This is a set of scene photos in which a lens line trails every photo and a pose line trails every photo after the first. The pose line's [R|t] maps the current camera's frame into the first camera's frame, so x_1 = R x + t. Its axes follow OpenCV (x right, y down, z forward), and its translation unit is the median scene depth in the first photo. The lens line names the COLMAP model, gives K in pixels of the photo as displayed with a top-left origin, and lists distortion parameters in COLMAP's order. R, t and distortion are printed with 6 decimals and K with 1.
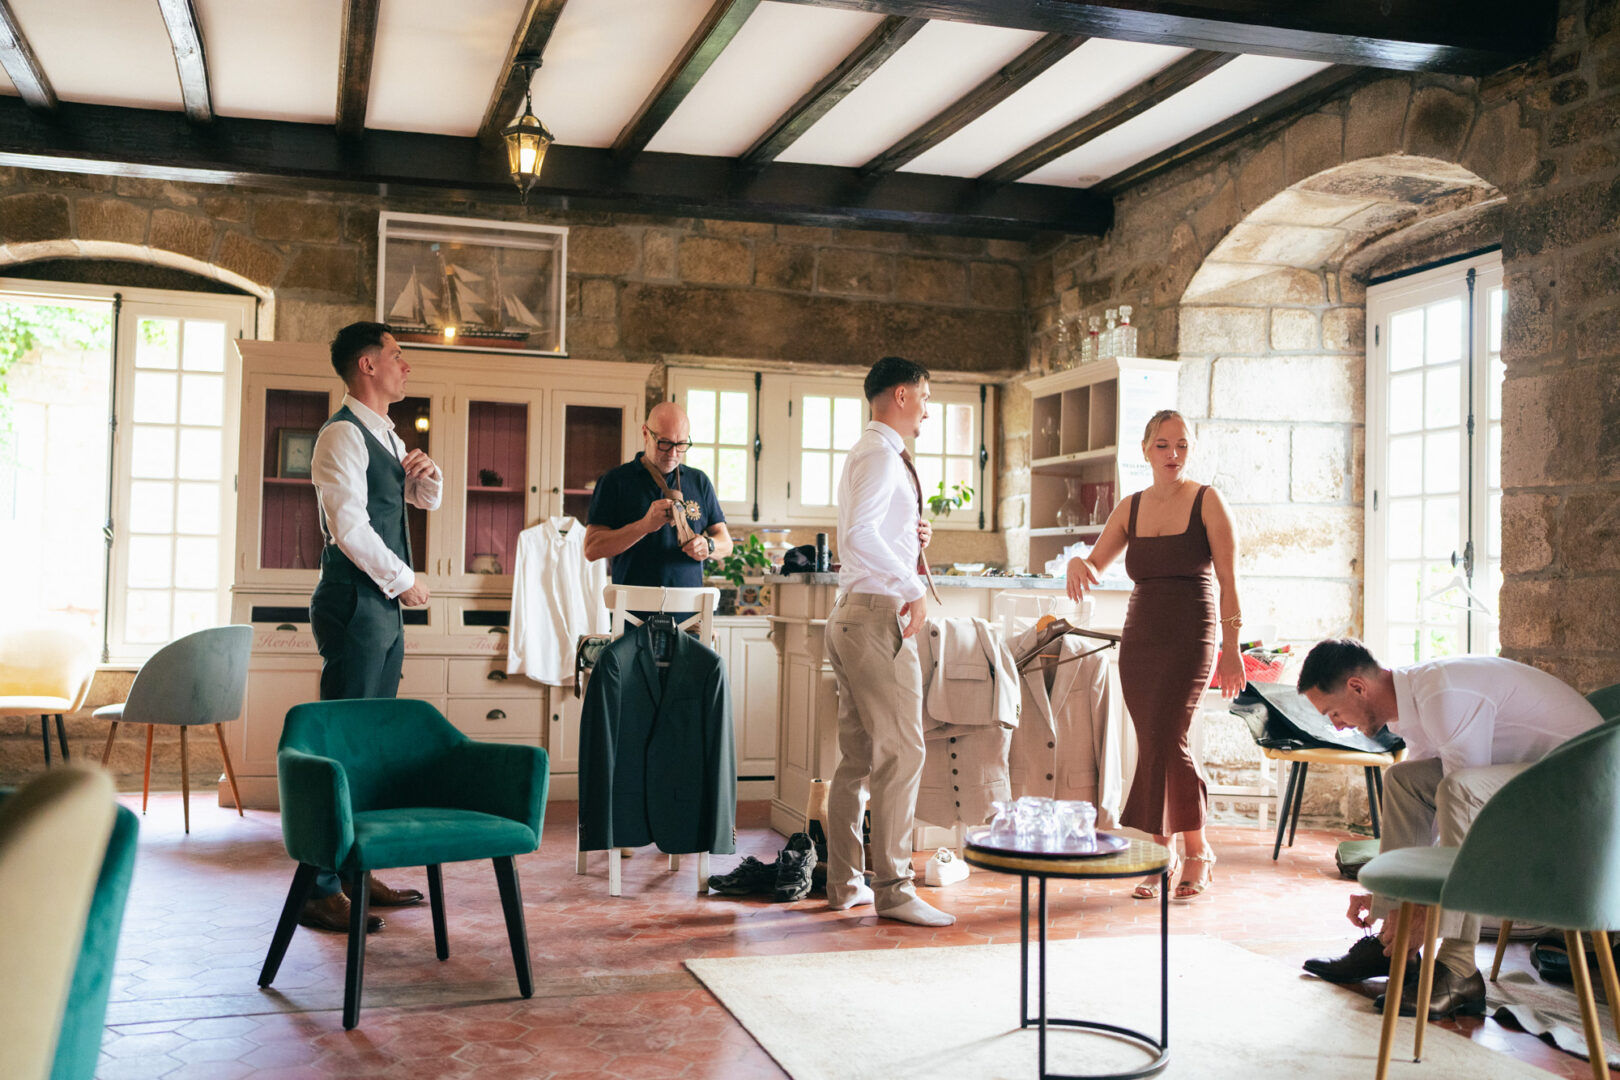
lens RADIAL K [[1548.2, 0, 815.4], [0, 1548.2, 529.6], [0, 0, 1]] dist [-0.017851, 0.088748]
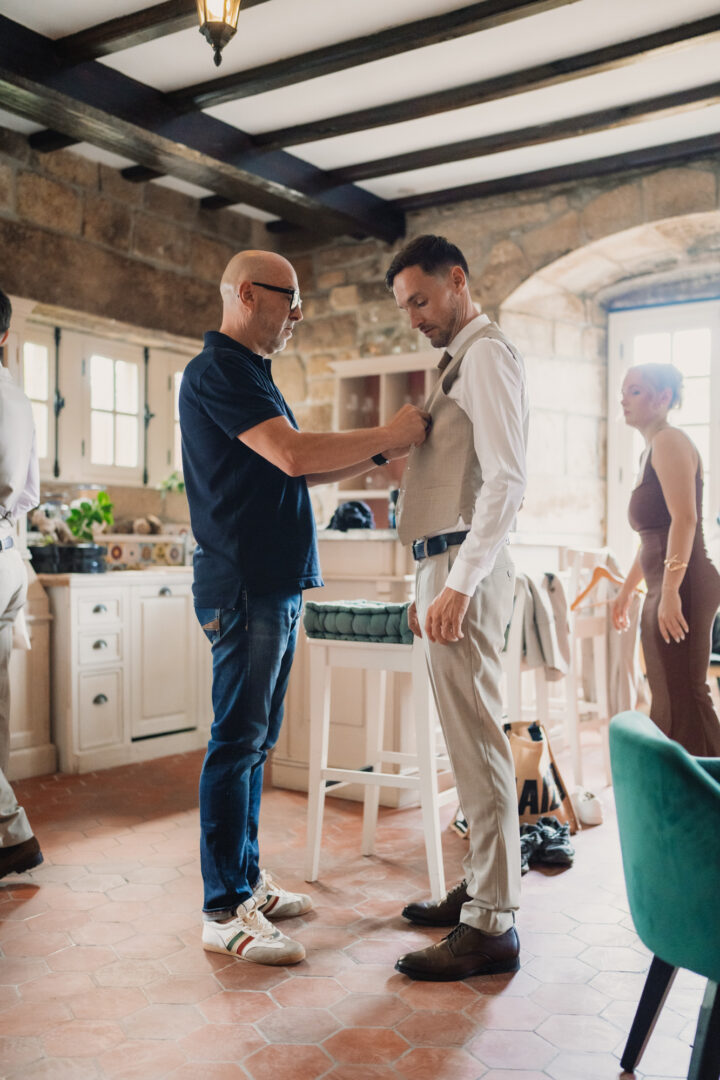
lens RADIAL K [[1092.3, 0, 360.0], [0, 1092.3, 540.0], [0, 0, 1]] dist [-0.011092, 0.186460]
pose [[0.779993, -0.003940, 0.625776, -0.375076], [-0.017269, 0.999464, 0.027818, 0.013200], [-0.625550, -0.032504, 0.779507, 0.382156]]
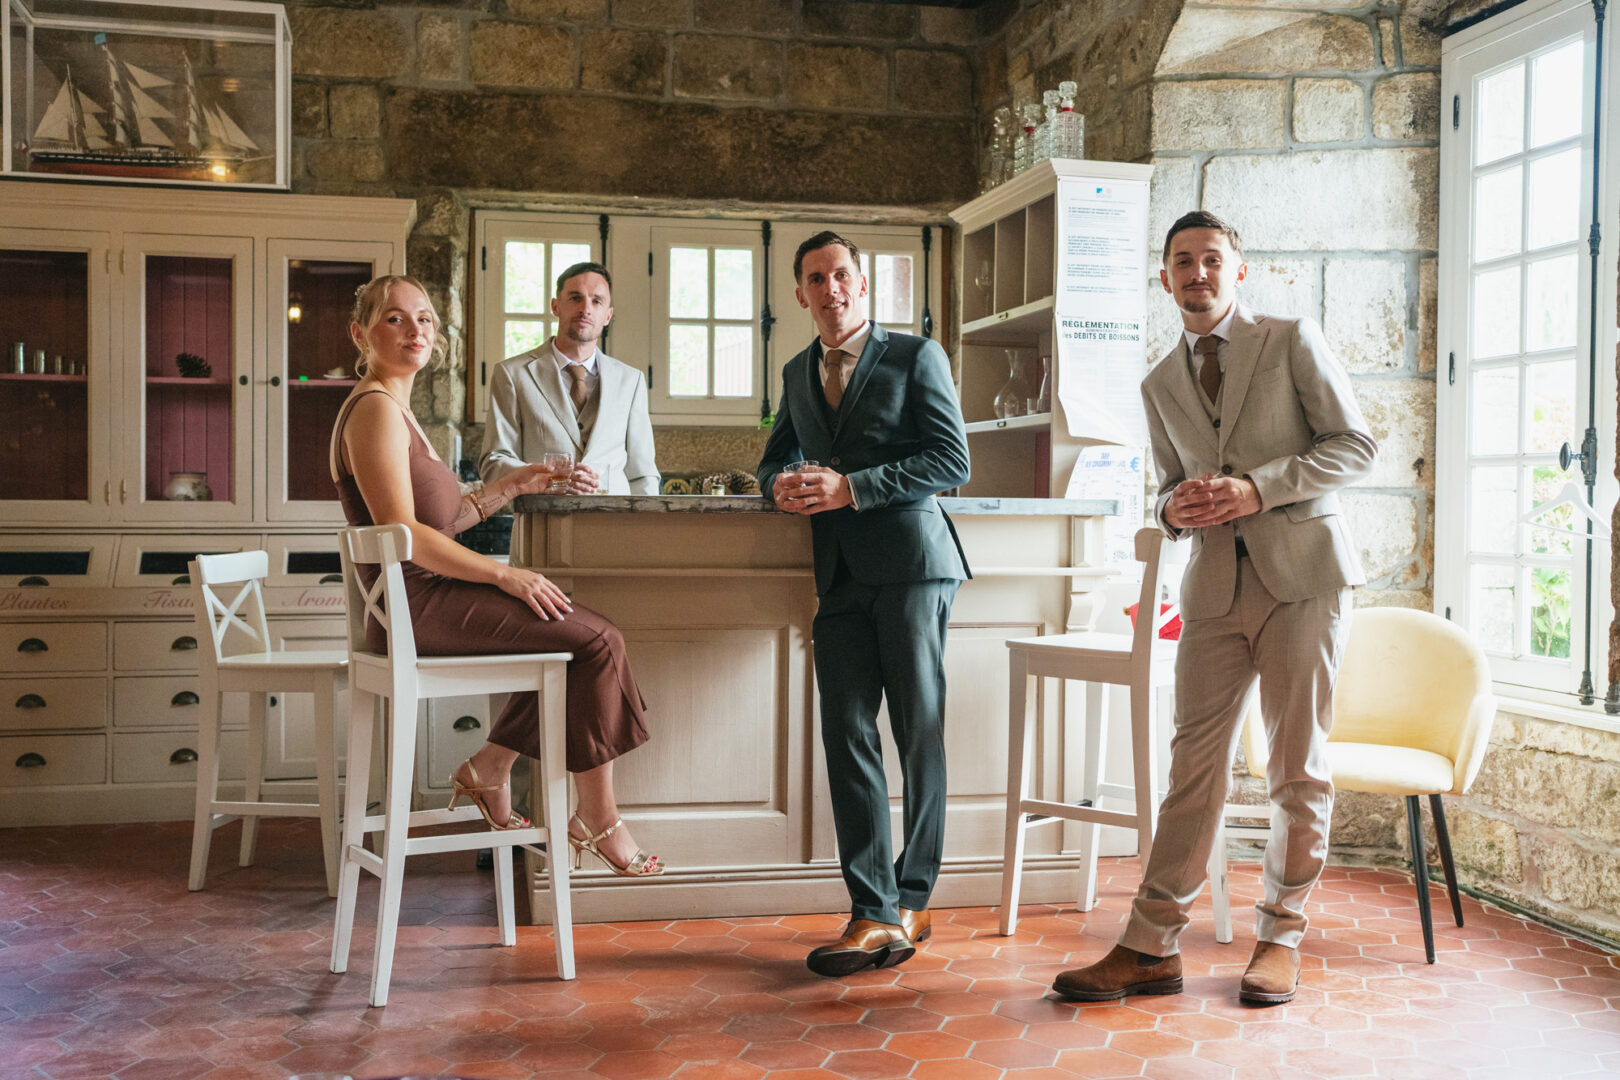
lens RADIAL K [[1655.1, 0, 819.5], [0, 1655.1, 525.1], [0, 0, 1]] dist [-0.029775, 0.128047]
pose [[0.996944, -0.014029, -0.076844, 0.140070], [0.018151, 0.998419, 0.053208, 0.004812], [0.075976, -0.054440, 0.995622, 0.266410]]
